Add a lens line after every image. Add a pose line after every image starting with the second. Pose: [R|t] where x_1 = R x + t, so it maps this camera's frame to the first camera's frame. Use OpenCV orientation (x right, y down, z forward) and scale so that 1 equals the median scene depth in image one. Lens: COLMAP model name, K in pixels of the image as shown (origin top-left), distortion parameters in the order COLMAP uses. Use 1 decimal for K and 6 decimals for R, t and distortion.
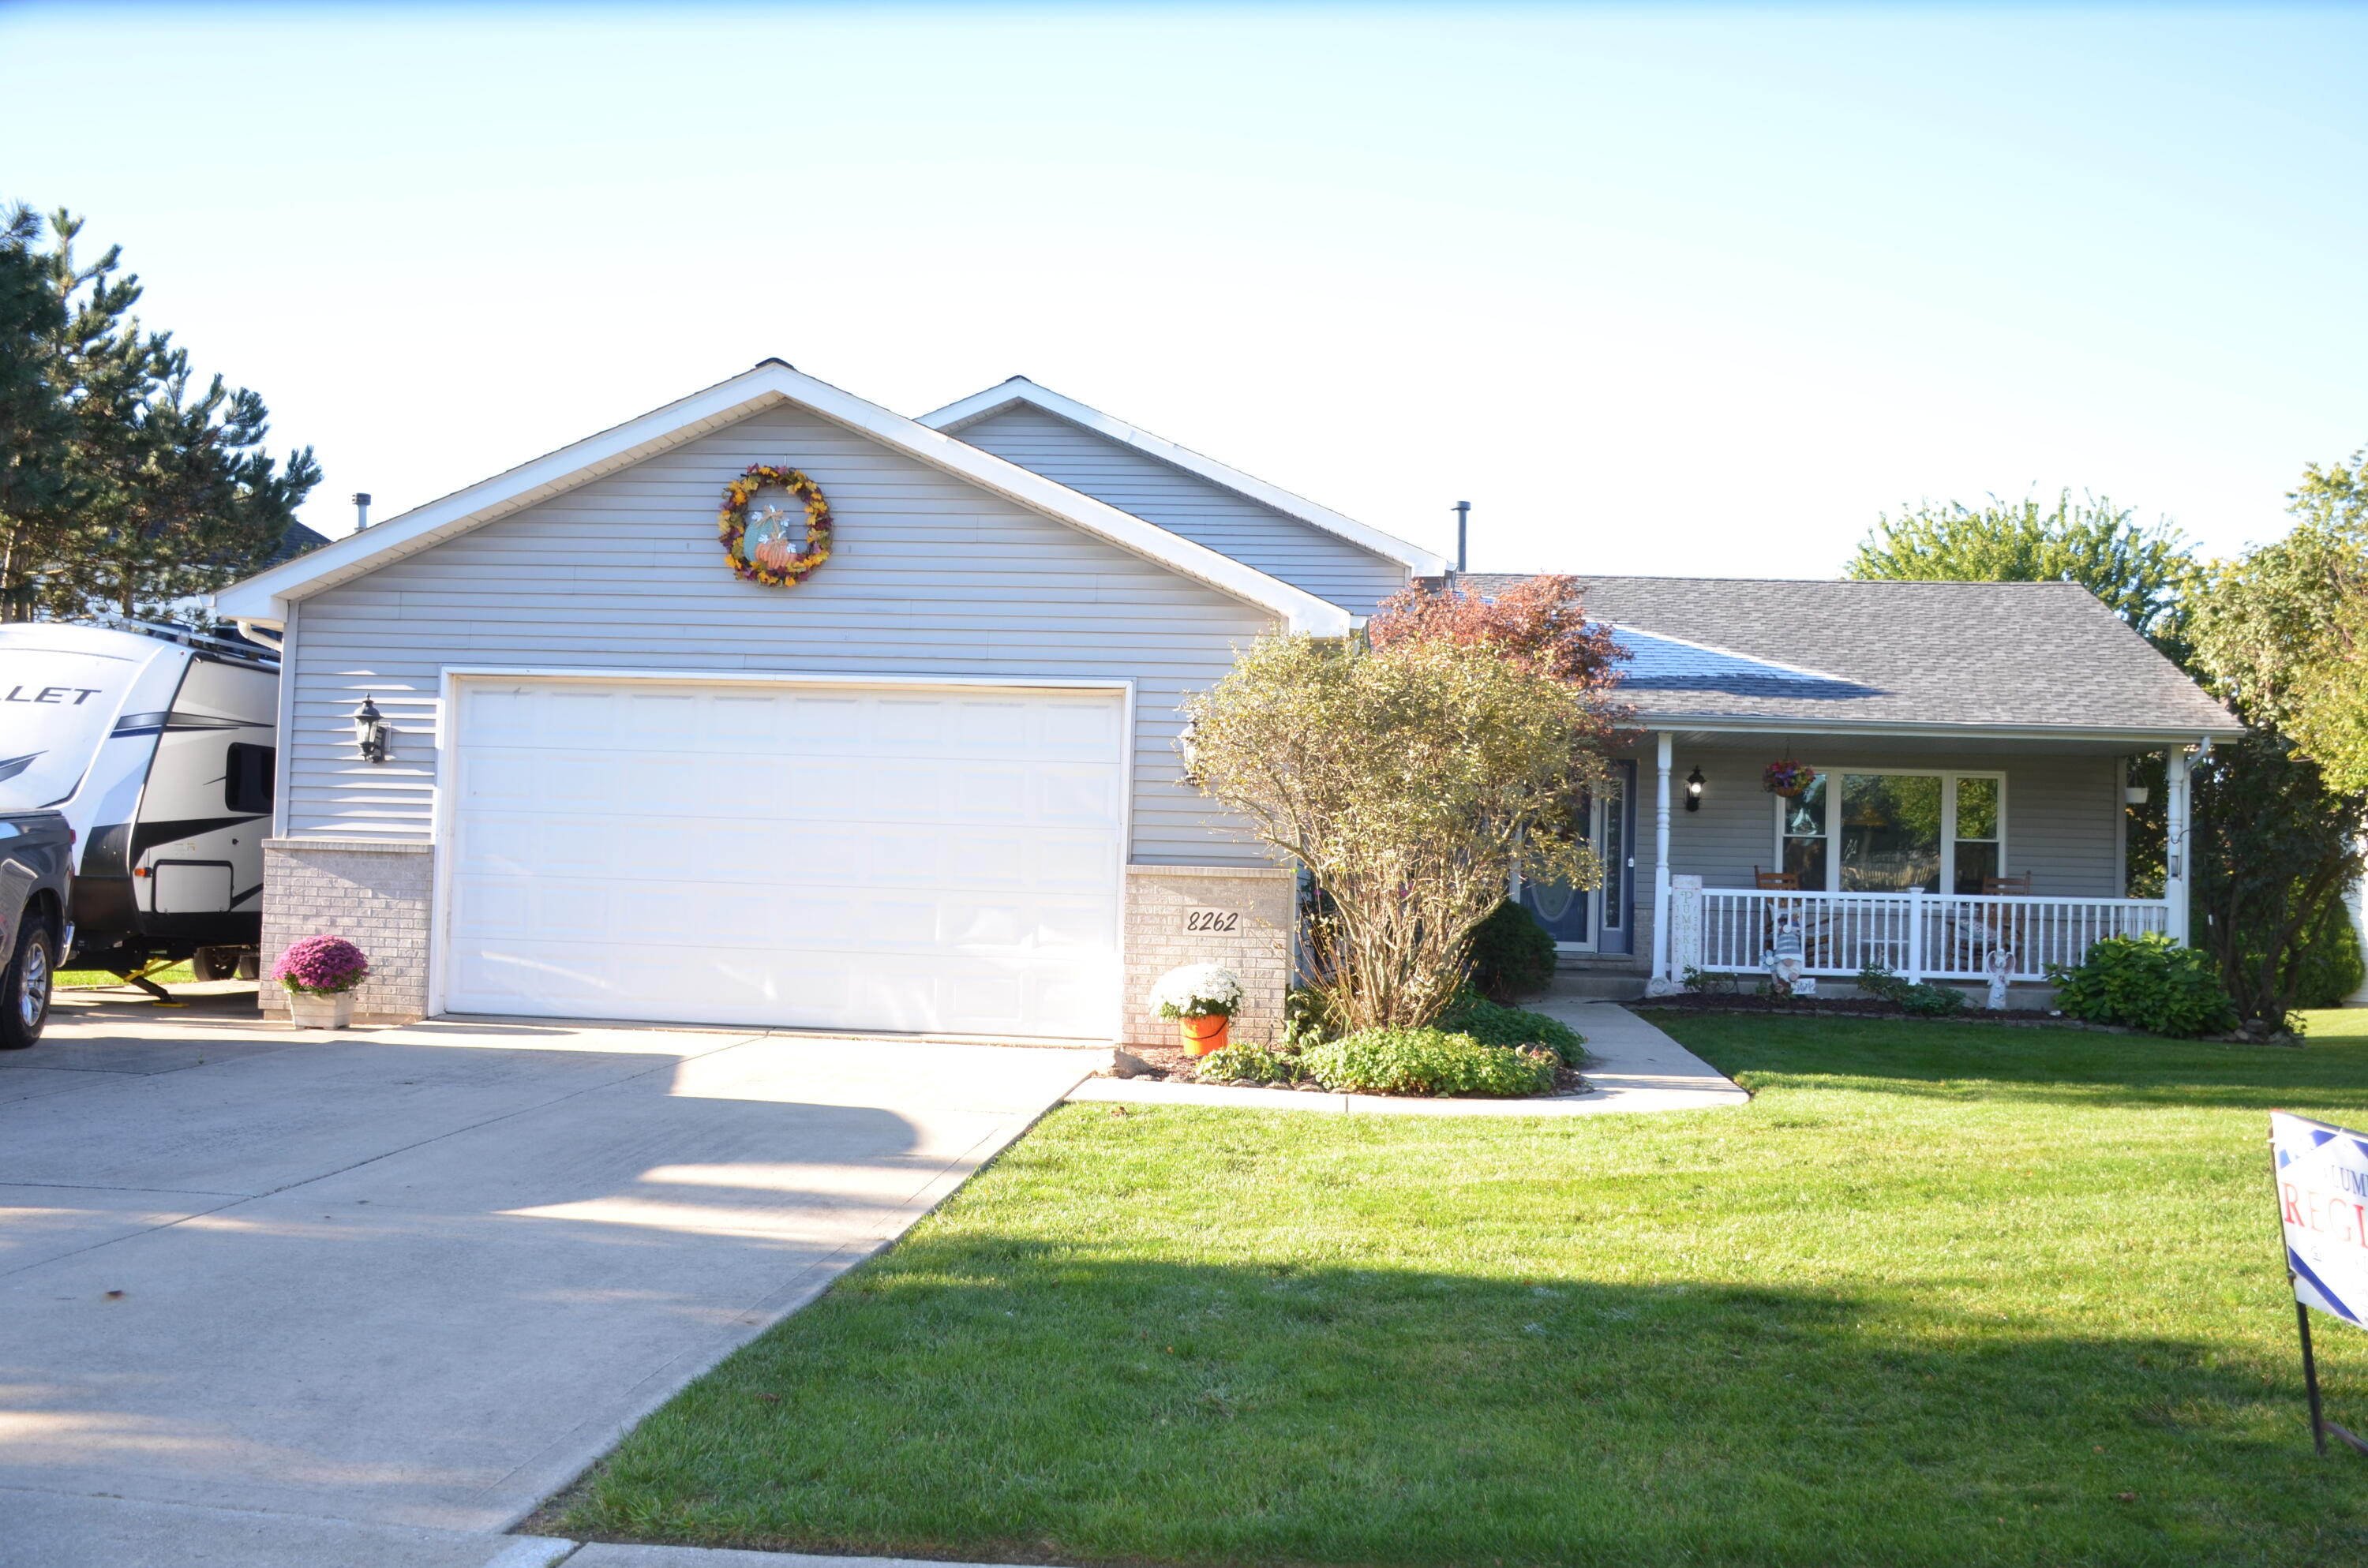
lens RADIAL K [[2155.7, 0, 1182.2], [0, 2155.7, 831.2], [0, 0, 1]] dist [-0.041606, 0.004987]
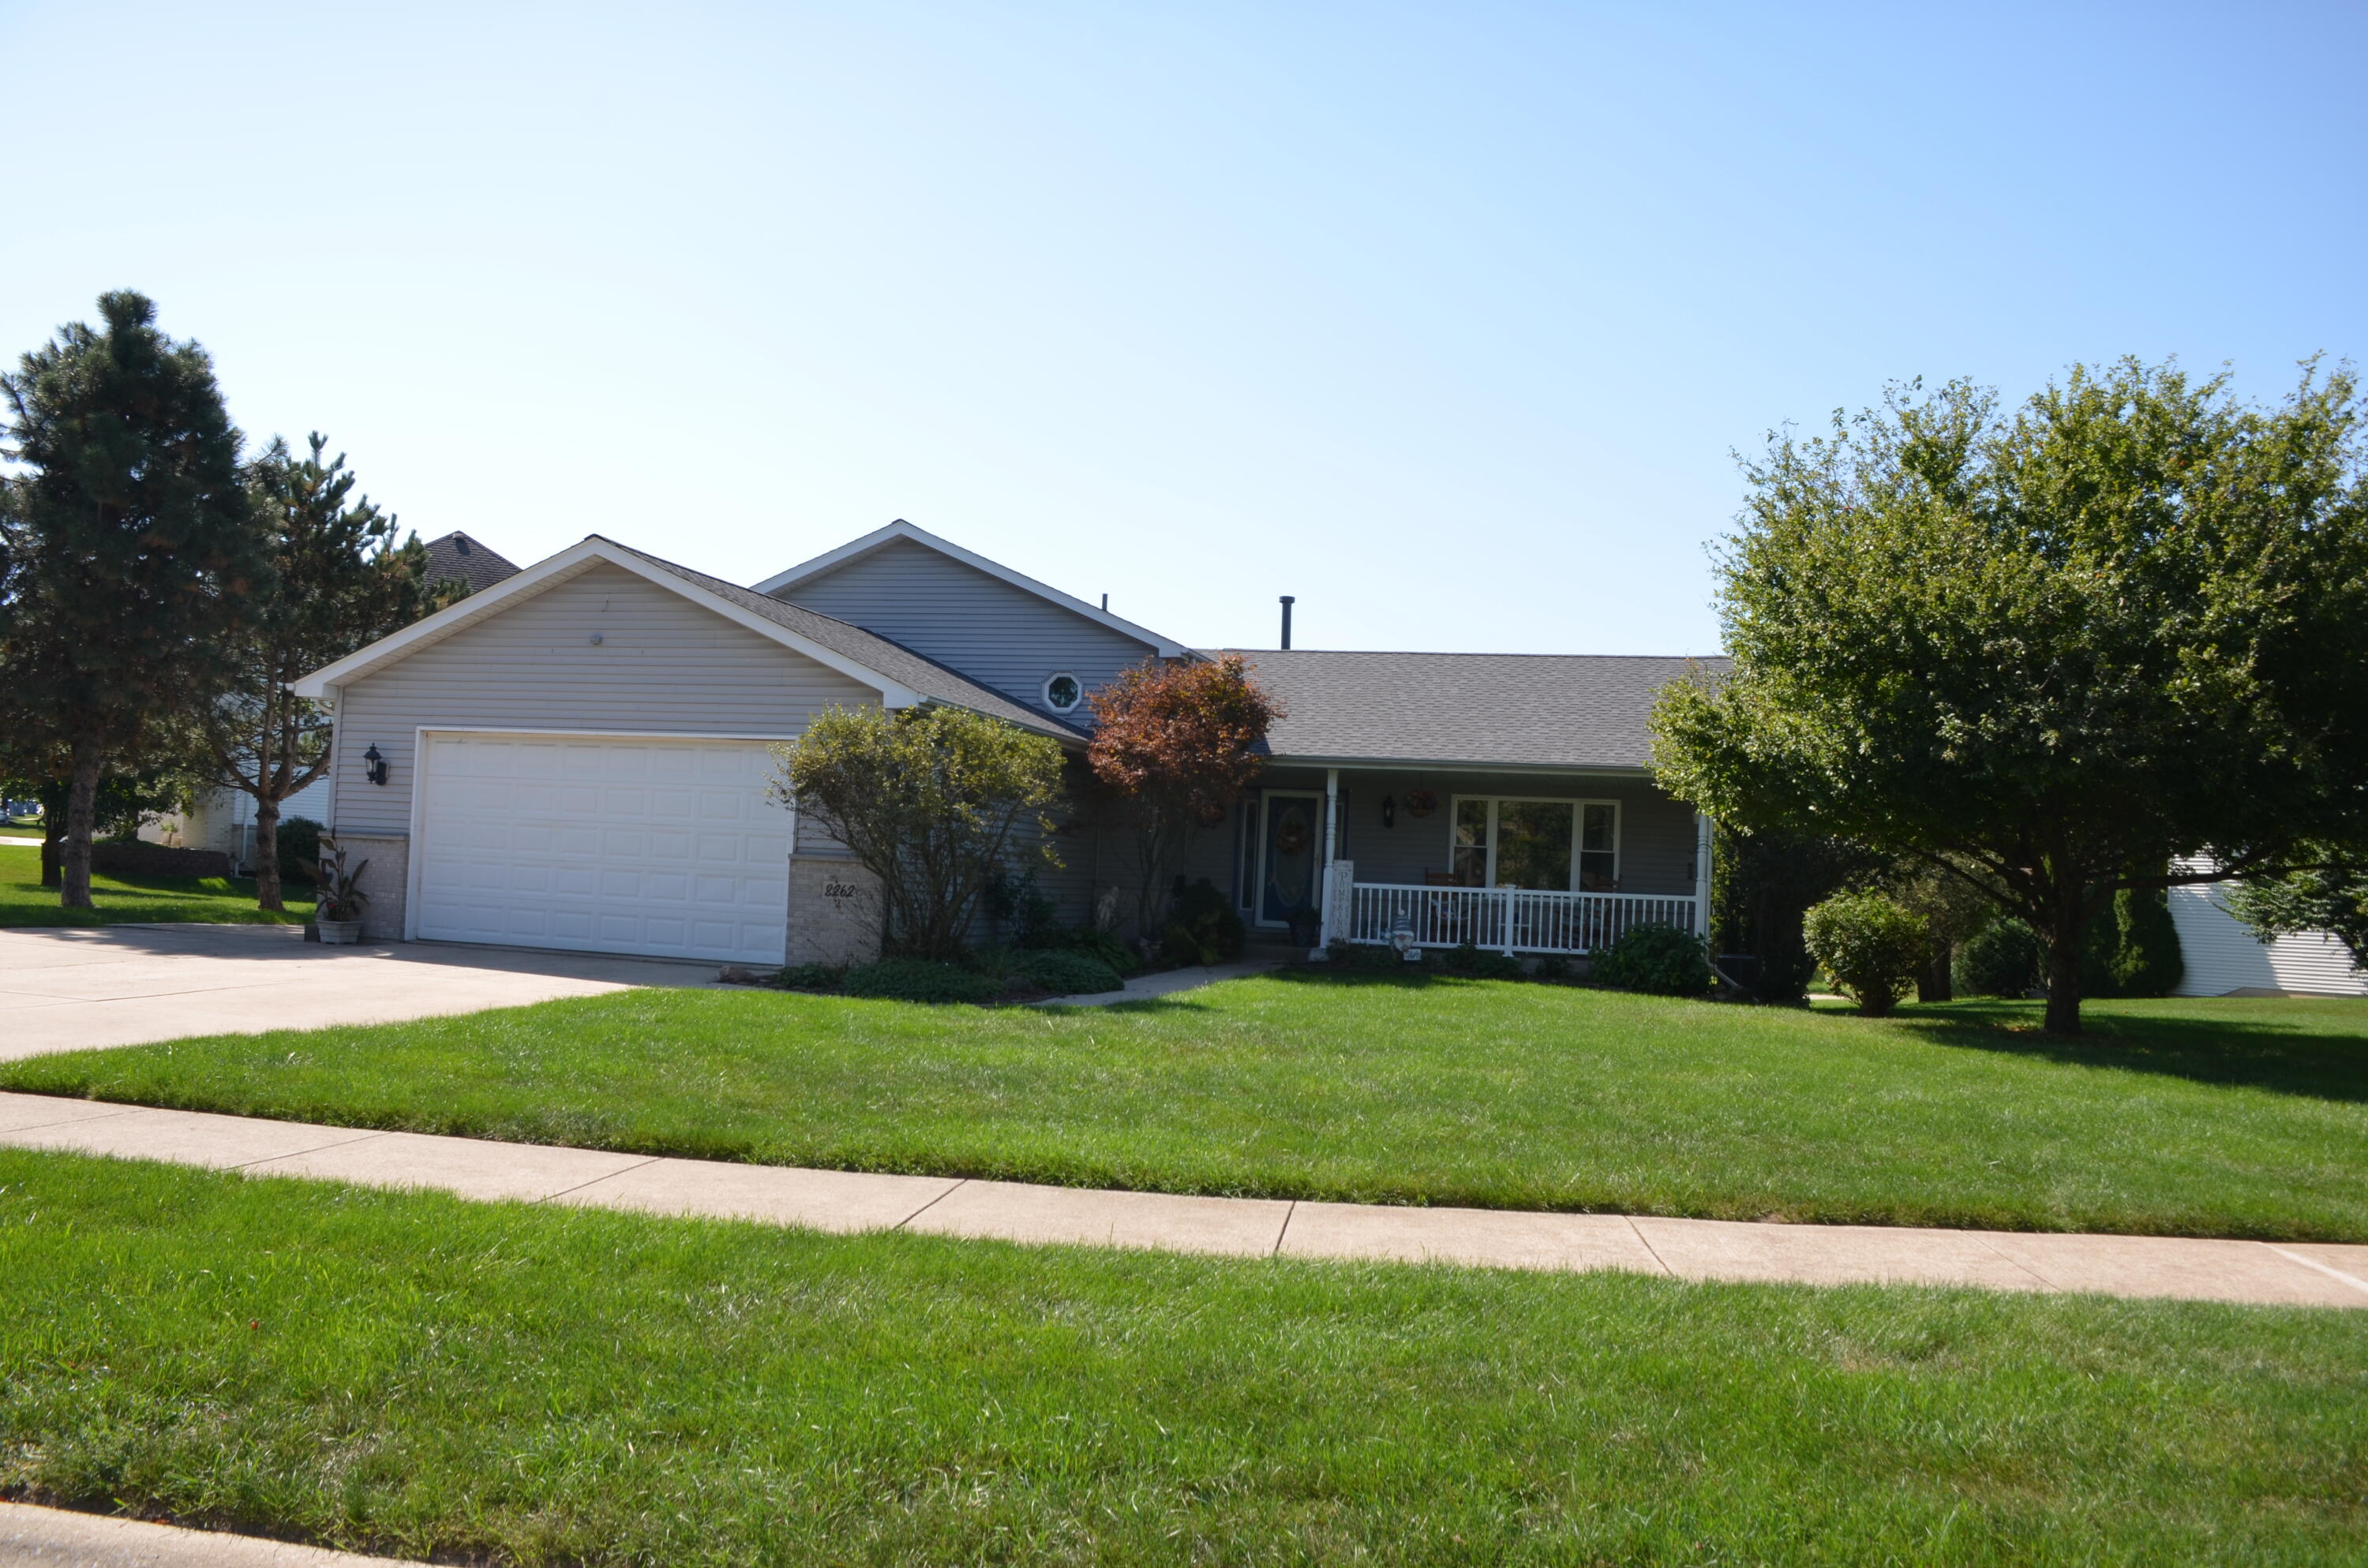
lens RADIAL K [[1812.7, 0, 1179.6], [0, 1812.7, 820.4], [0, 0, 1]] dist [-0.163387, 0.099038]
pose [[0.986167, 0.011410, -0.165359, 0.322288], [-0.013639, 0.999831, -0.012351, 0.002506], [0.165190, 0.014435, 0.986156, -0.161605]]
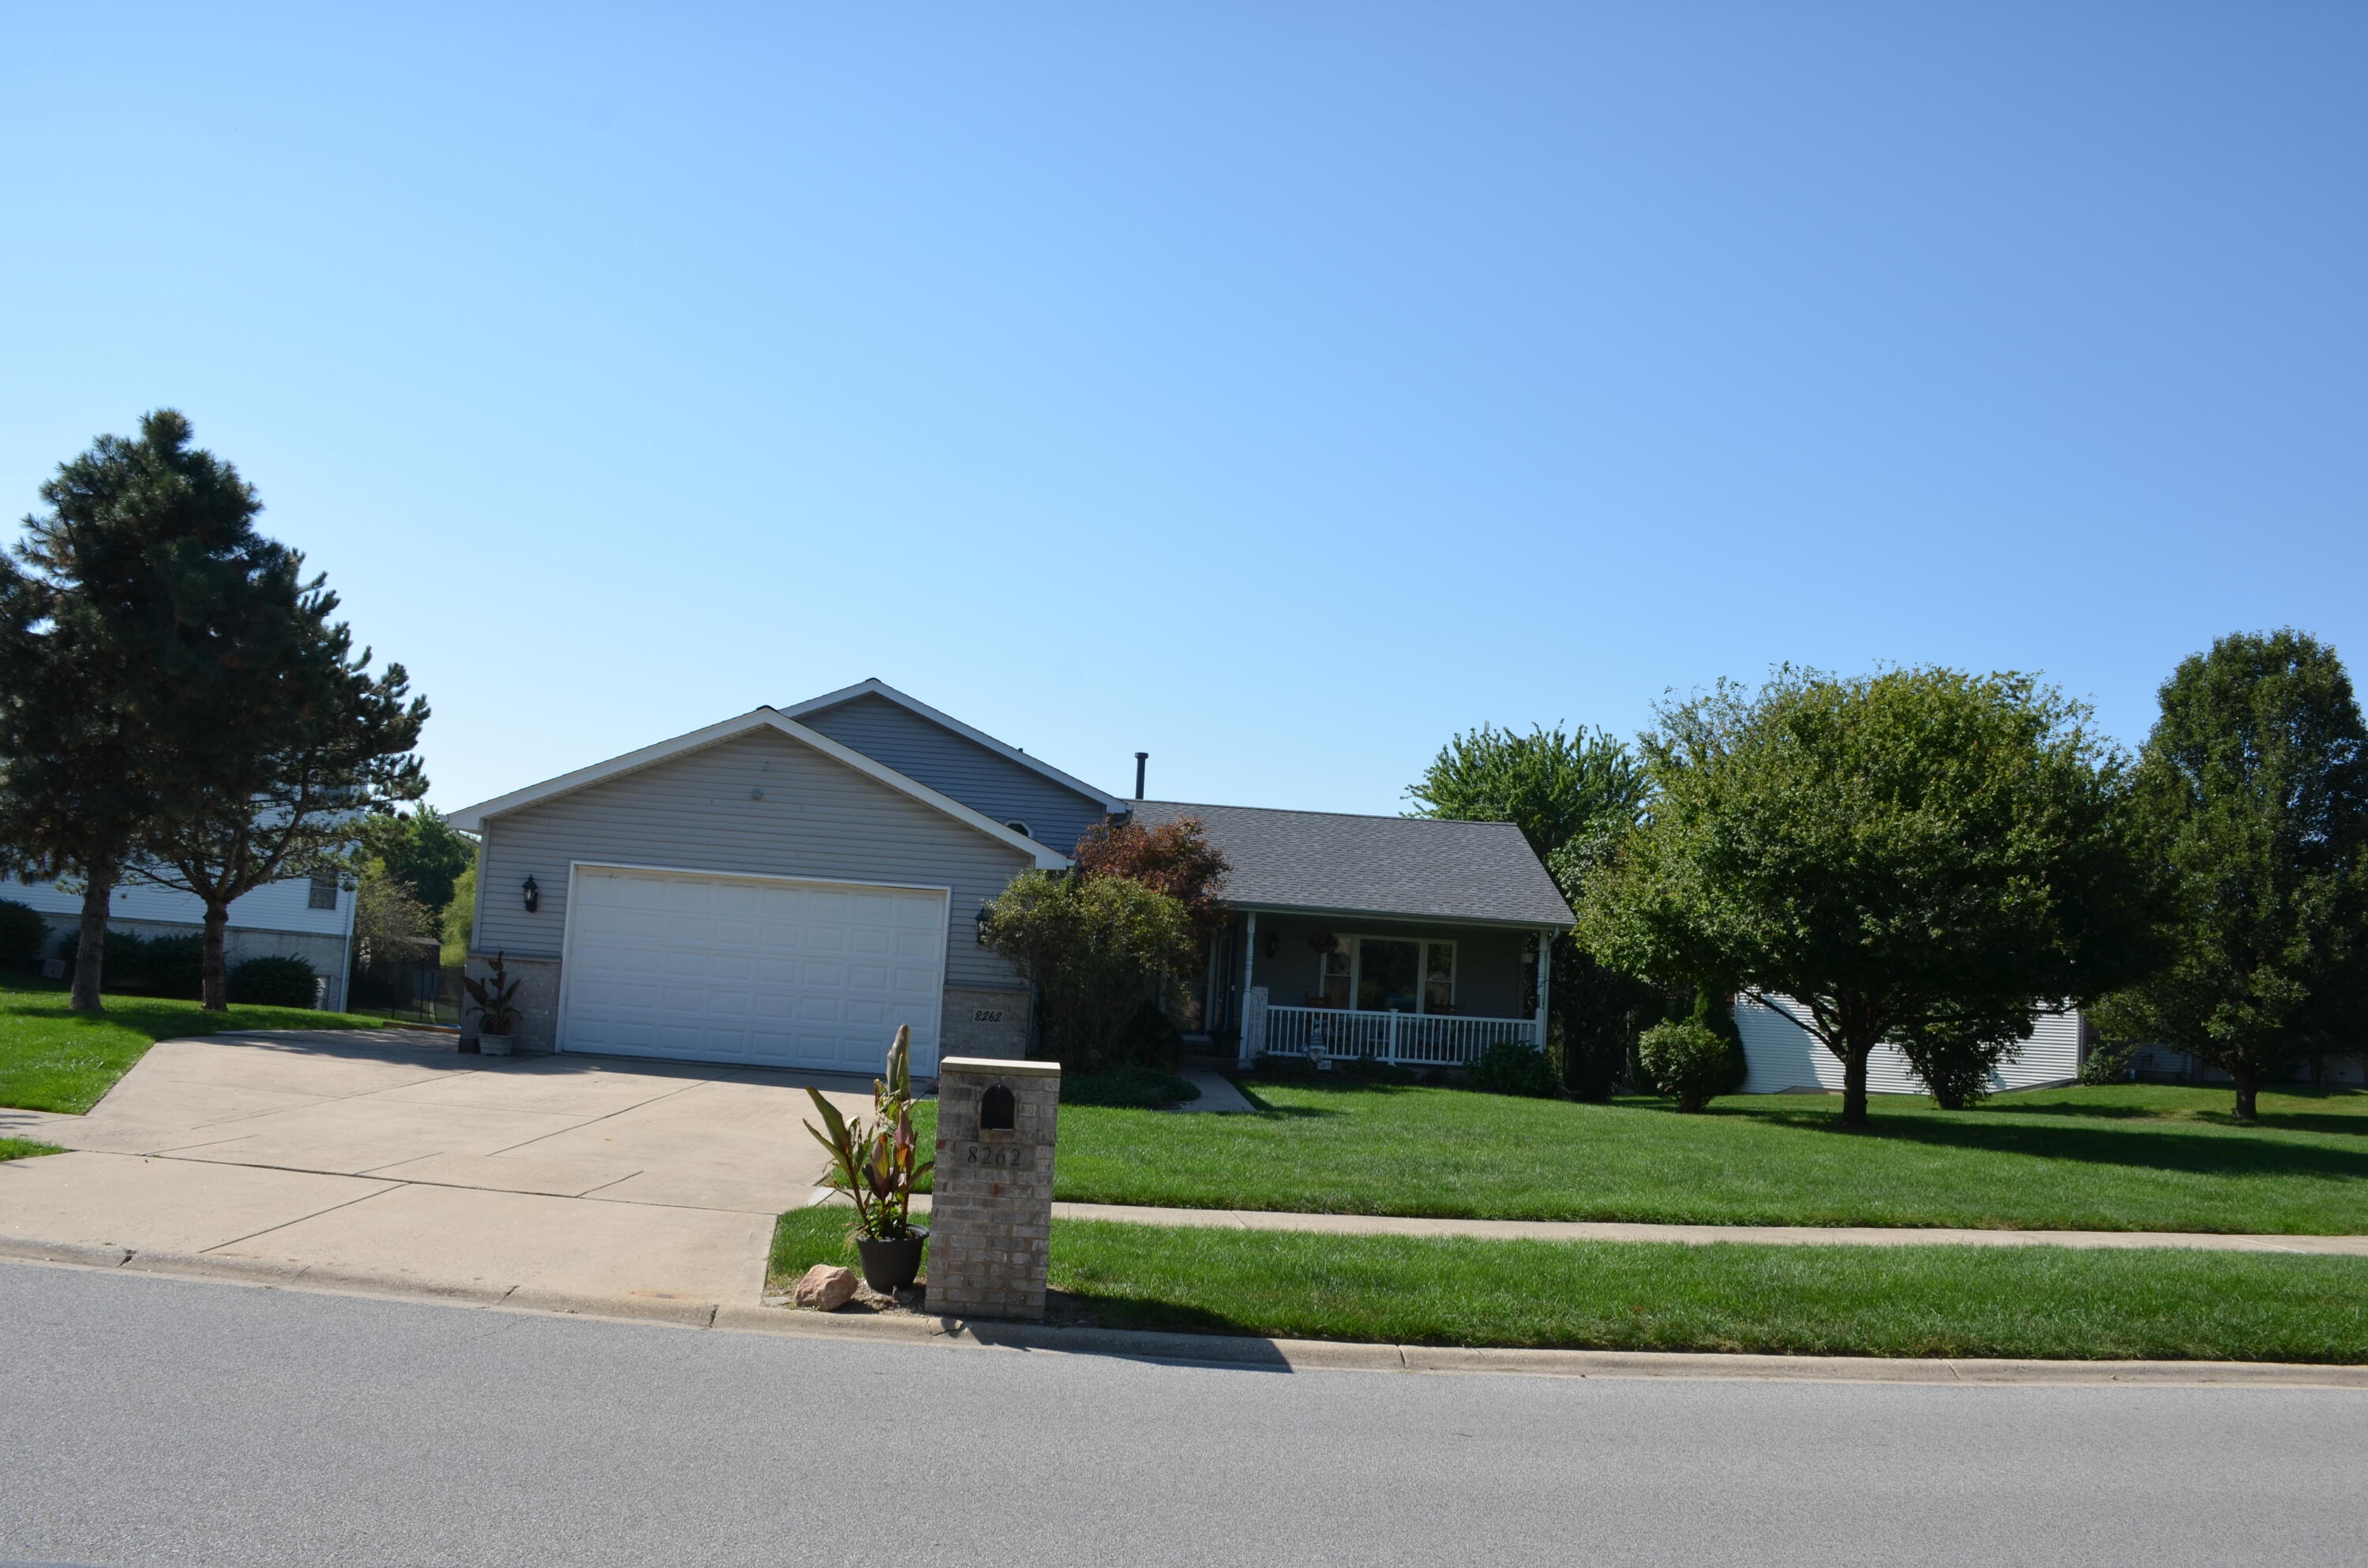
lens RADIAL K [[1848.8, 0, 1189.1], [0, 1848.8, 819.1], [0, 0, 1]] dist [-0.150323, 0.107435]
pose [[0.989061, 0.046201, 0.140083, -0.031502], [-0.037017, 0.997034, -0.067473, -0.019360], [-0.142785, 0.061549, 0.987838, -0.432156]]
